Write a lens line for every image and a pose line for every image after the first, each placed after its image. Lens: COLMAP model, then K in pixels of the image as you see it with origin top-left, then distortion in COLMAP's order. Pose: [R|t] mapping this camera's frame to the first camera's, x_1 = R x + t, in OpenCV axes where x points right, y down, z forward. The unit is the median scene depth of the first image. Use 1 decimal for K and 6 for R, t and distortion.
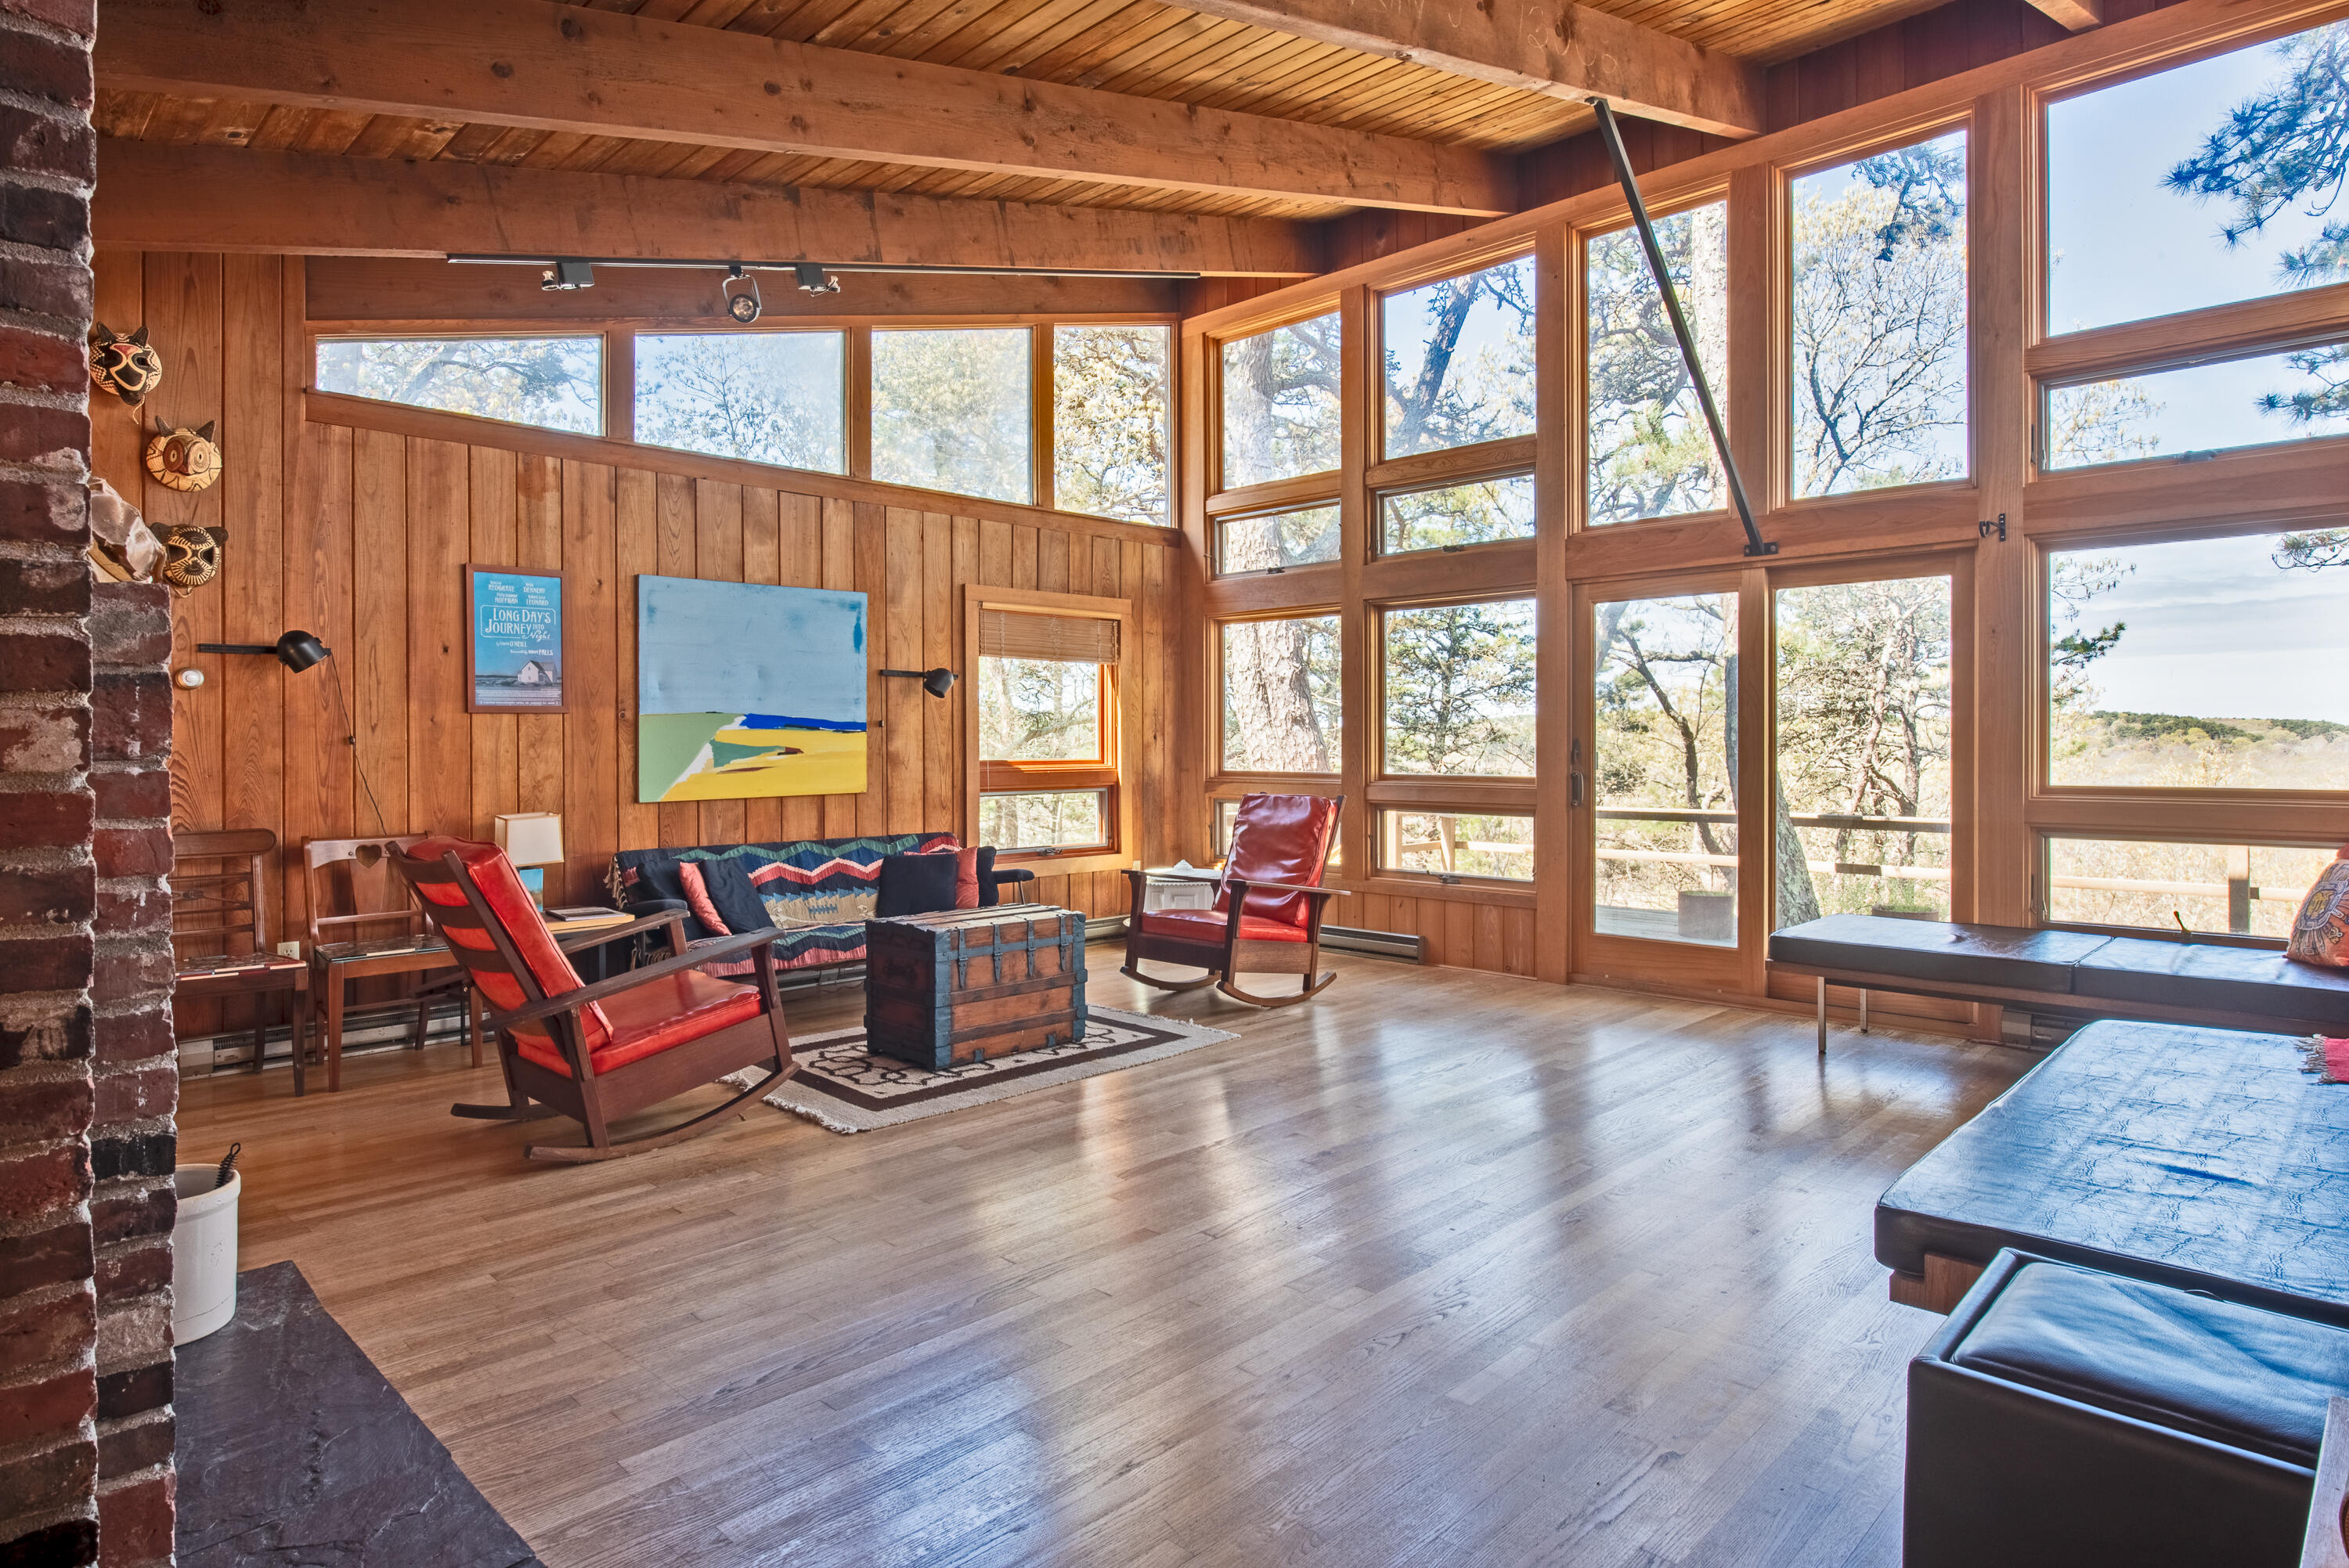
lens RADIAL K [[1406.8, 0, 1233.4], [0, 1406.8, 785.6], [0, 0, 1]] dist [0.015182, -0.000168]
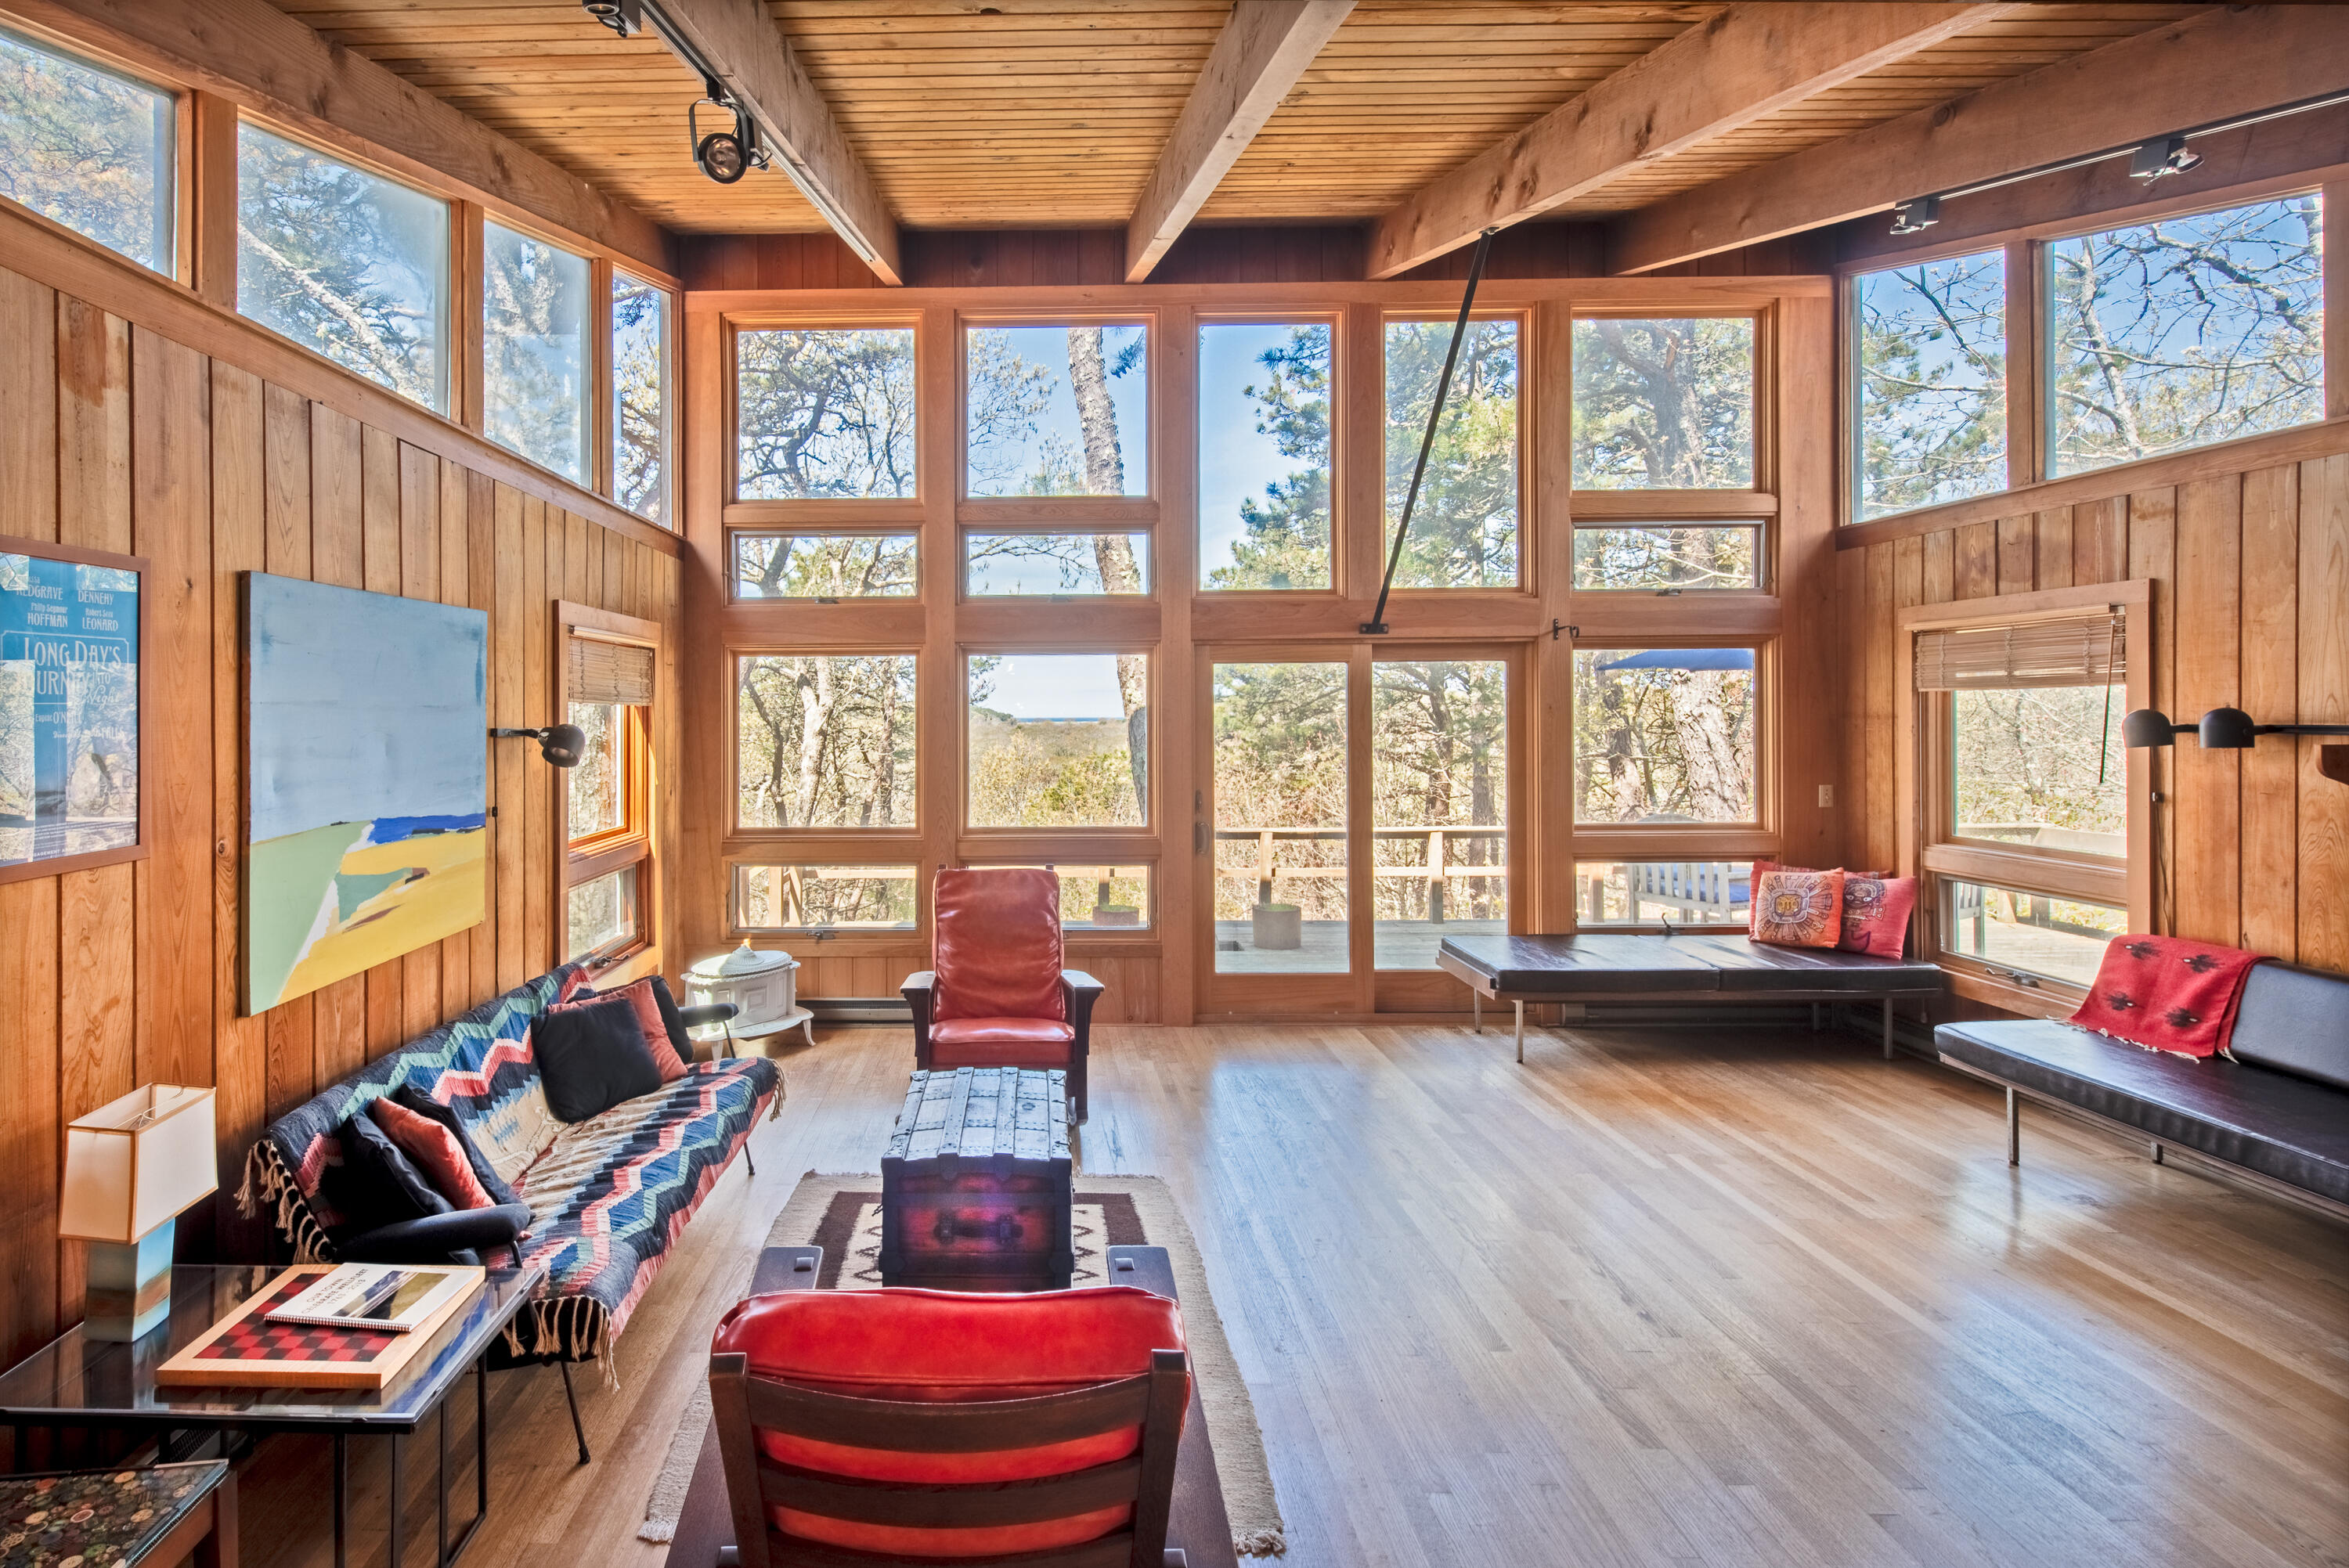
lens RADIAL K [[1199.9, 0, 1001.5], [0, 1199.9, 702.2], [0, 0, 1]] dist [-0.002506, 0.000645]
pose [[0.717451, 0.004769, 0.696592, -0.502995], [0.022837, 0.999278, -0.030363, -0.078271], [-0.696234, 0.037692, 0.716824, 0.472529]]
